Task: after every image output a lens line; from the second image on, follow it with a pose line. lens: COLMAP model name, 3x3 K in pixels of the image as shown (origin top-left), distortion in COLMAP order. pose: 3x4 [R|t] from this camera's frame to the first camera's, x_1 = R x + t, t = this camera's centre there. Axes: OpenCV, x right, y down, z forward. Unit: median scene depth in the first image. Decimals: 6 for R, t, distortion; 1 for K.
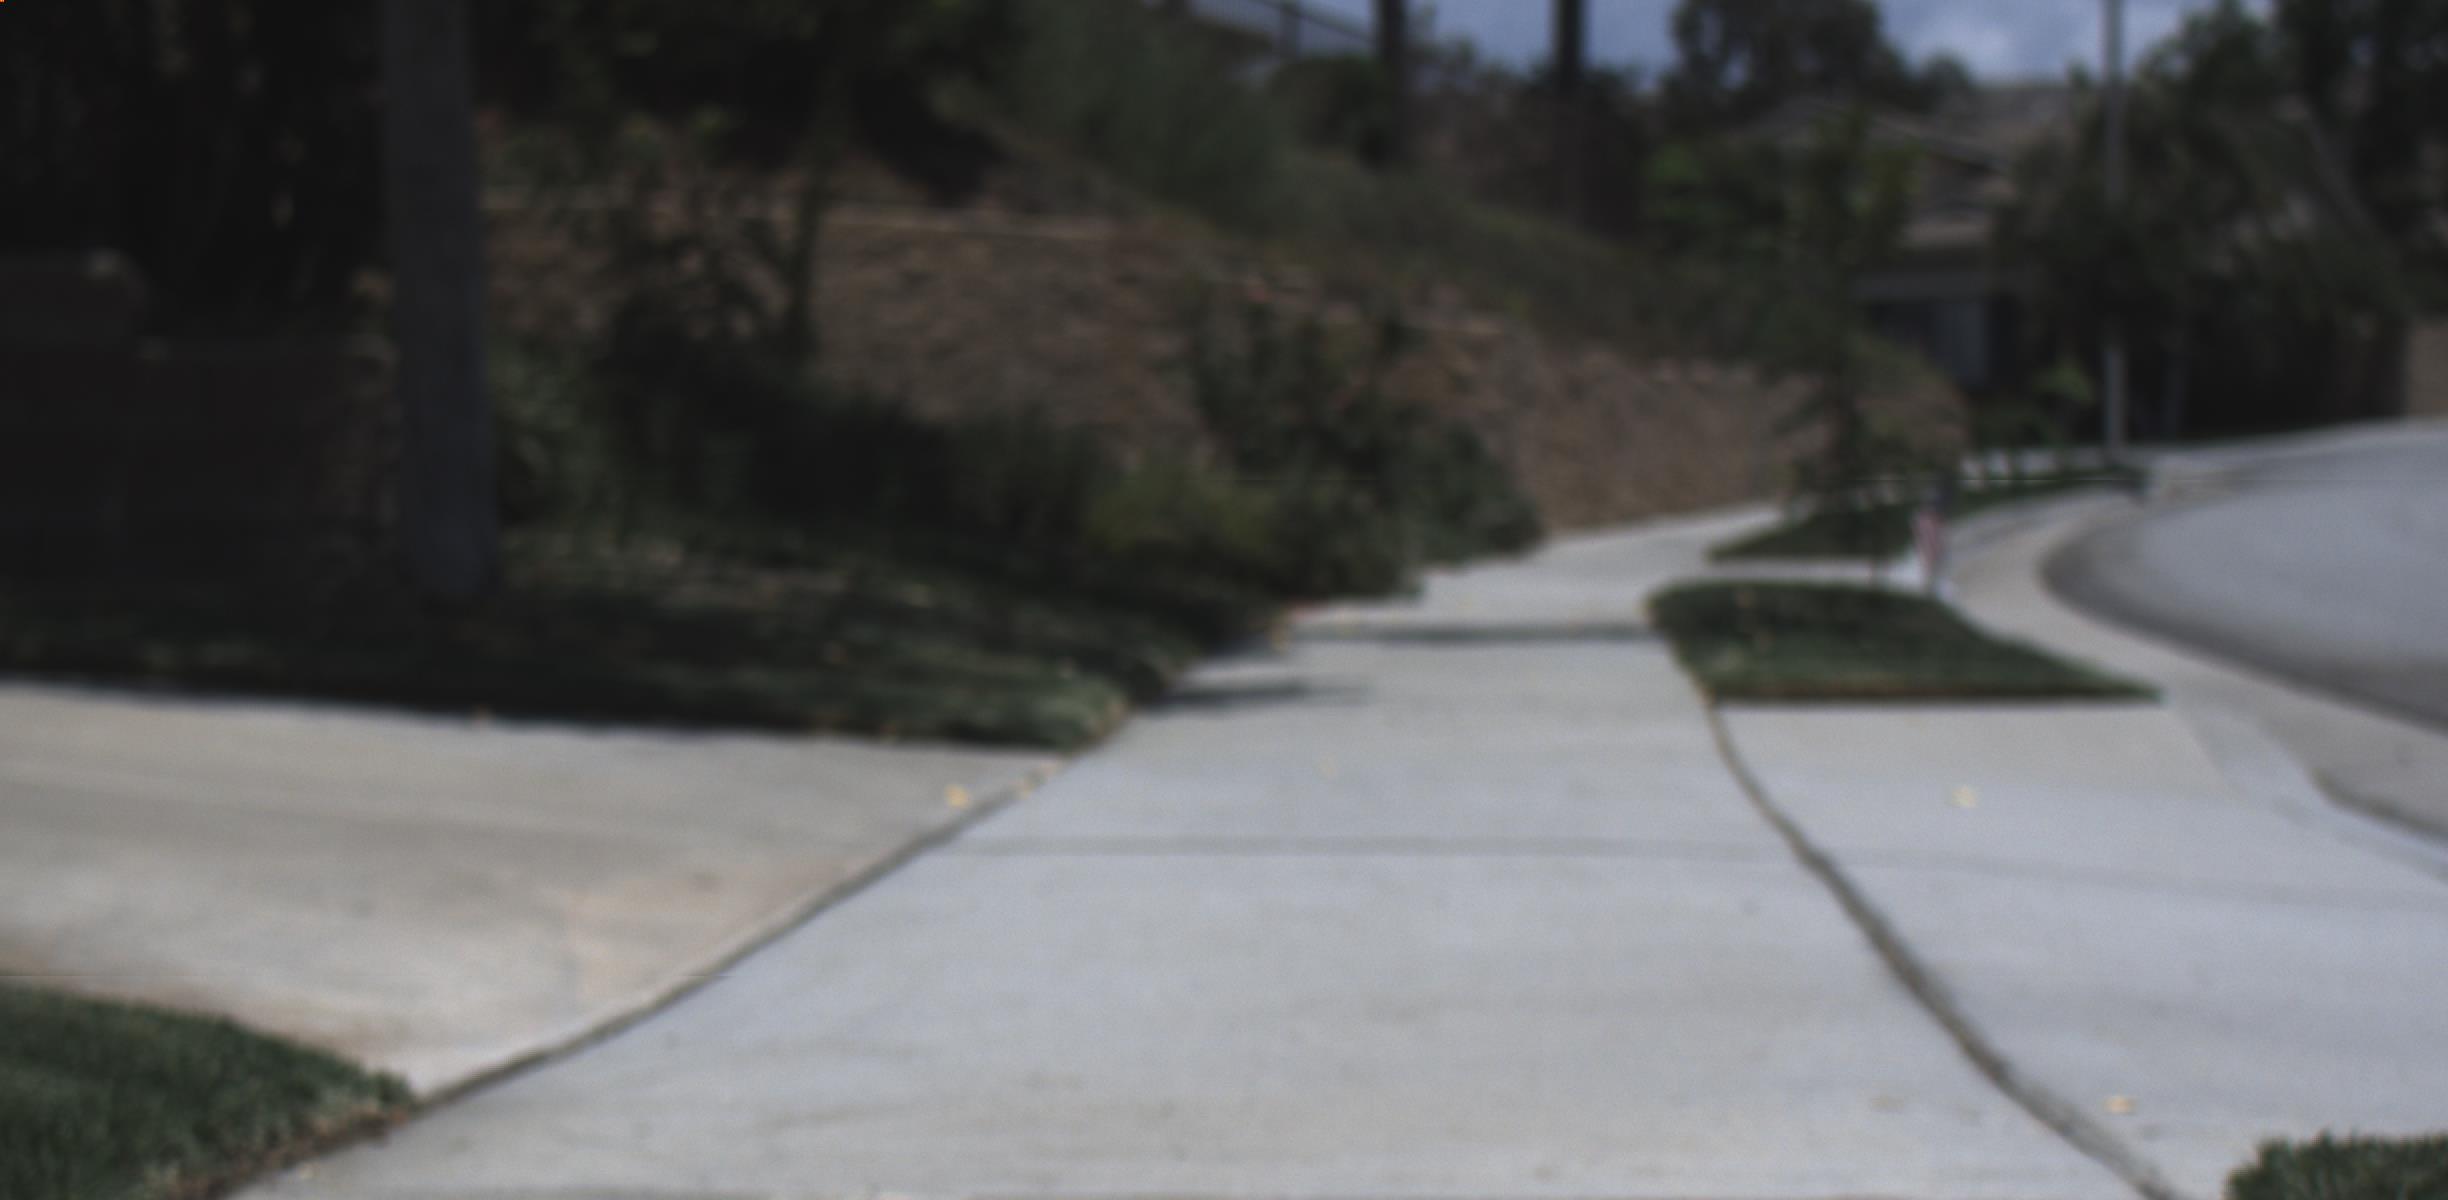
lens RADIAL K [[8664.0, 0, 1224.0], [0, 8664.0, 600.0], [0, 0, 1]] dist [0.414674, 1.205082]
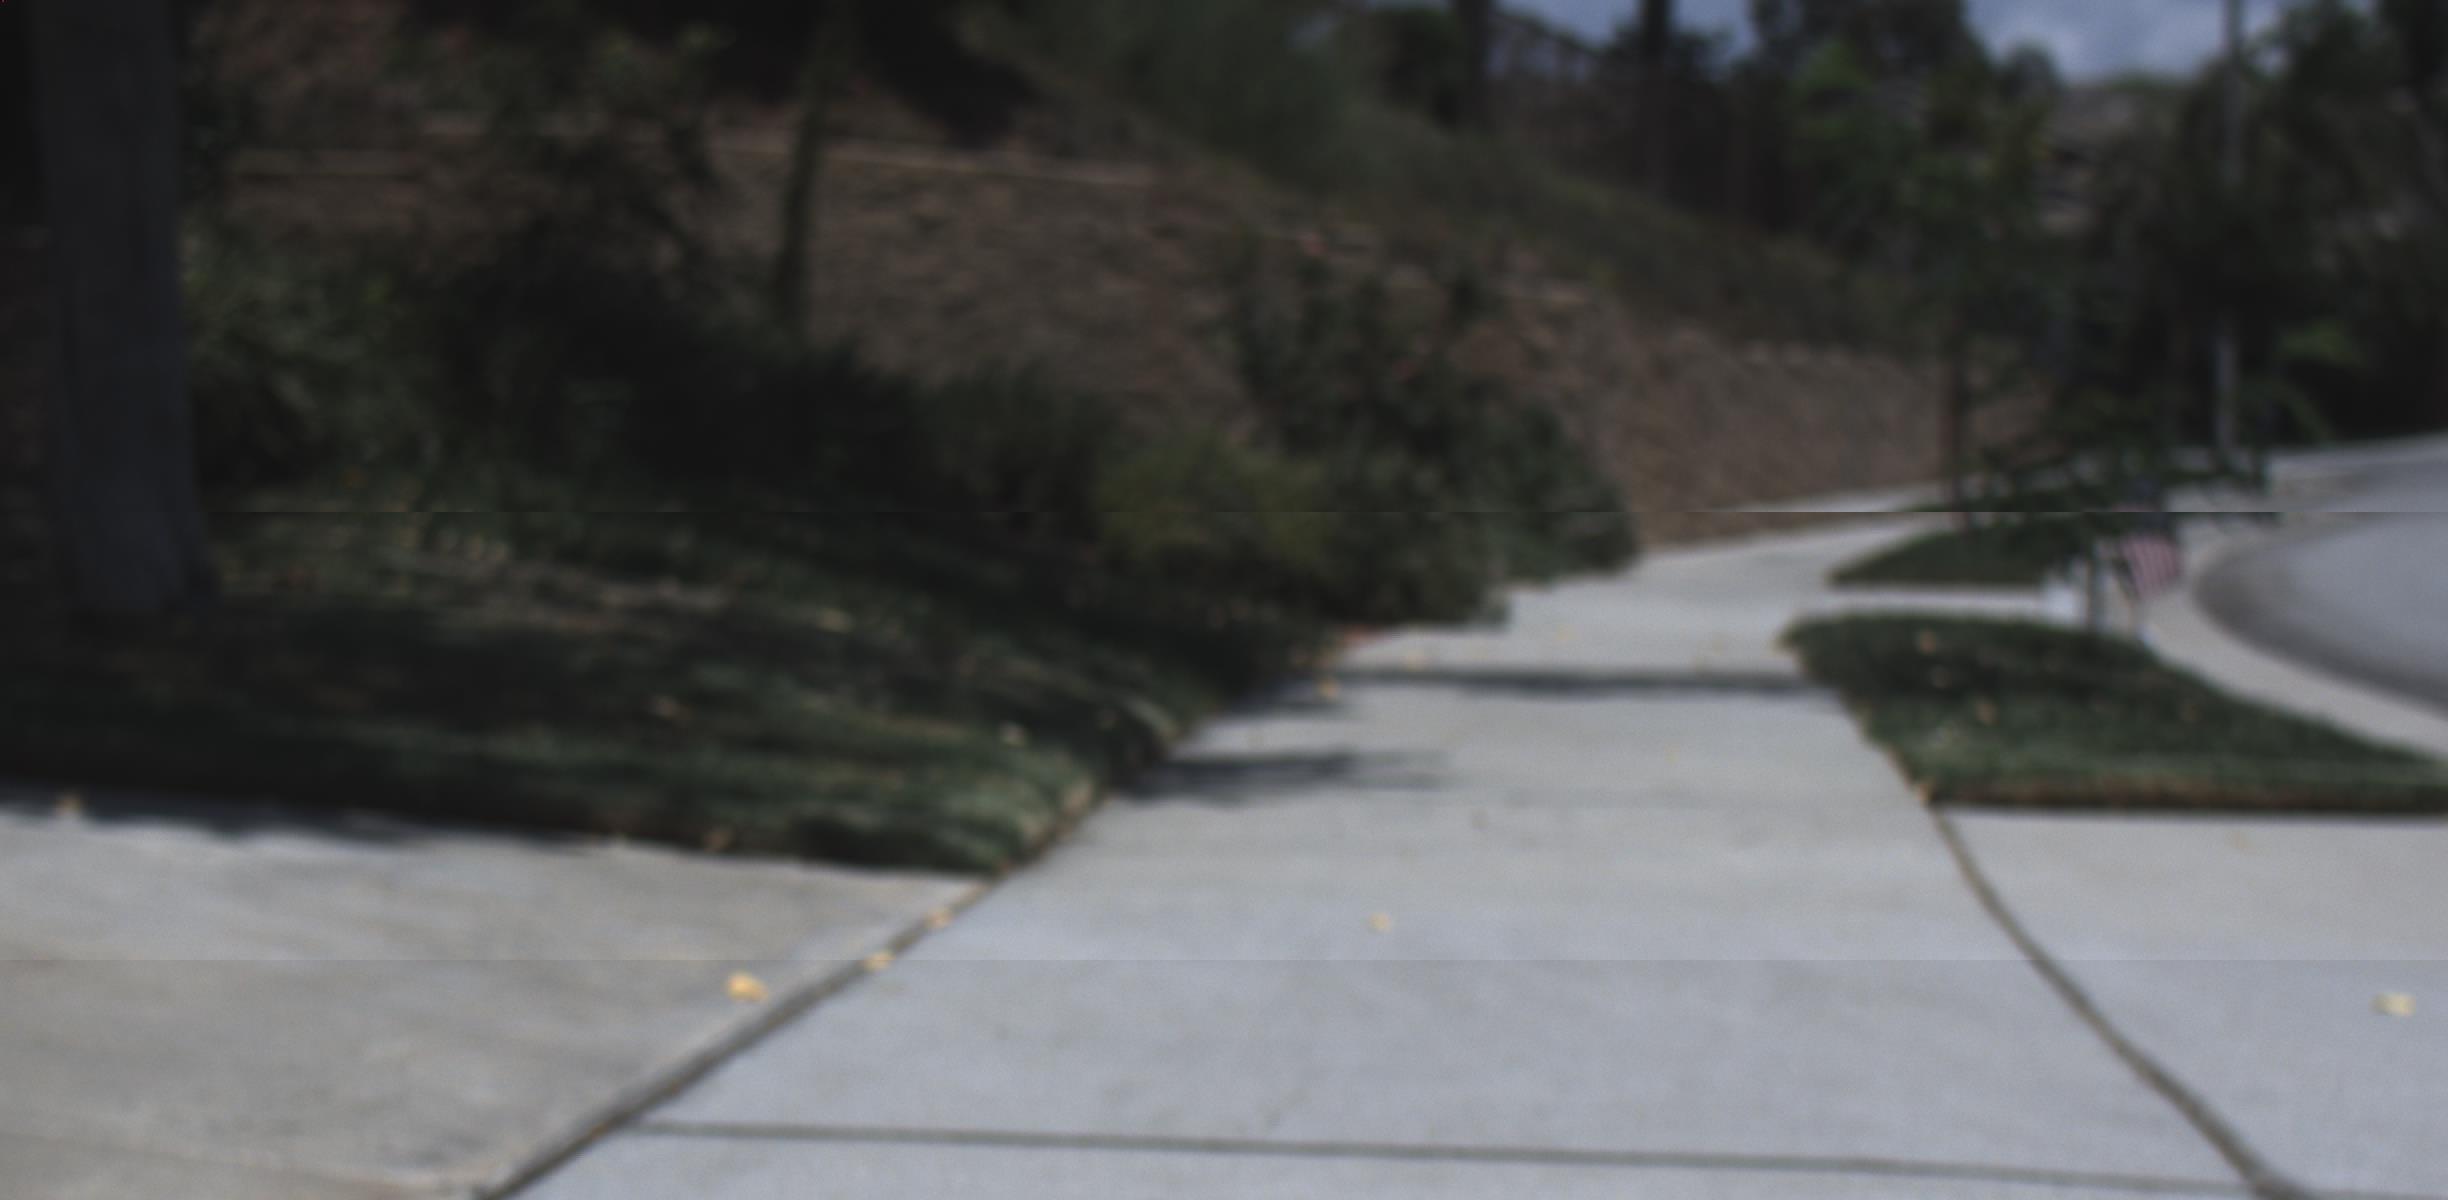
lens RADIAL K [[6399.5, 0, 1223.0], [0, 6399.5, 338.1], [0, 0, 1]] dist [0.452789, -0.242124]
pose [[0.999613, 0.024645, -0.012880, 0.003336], [-0.025035, 0.999205, -0.031018, -0.005846], [0.012106, 0.031329, 0.999436, 0.344590]]
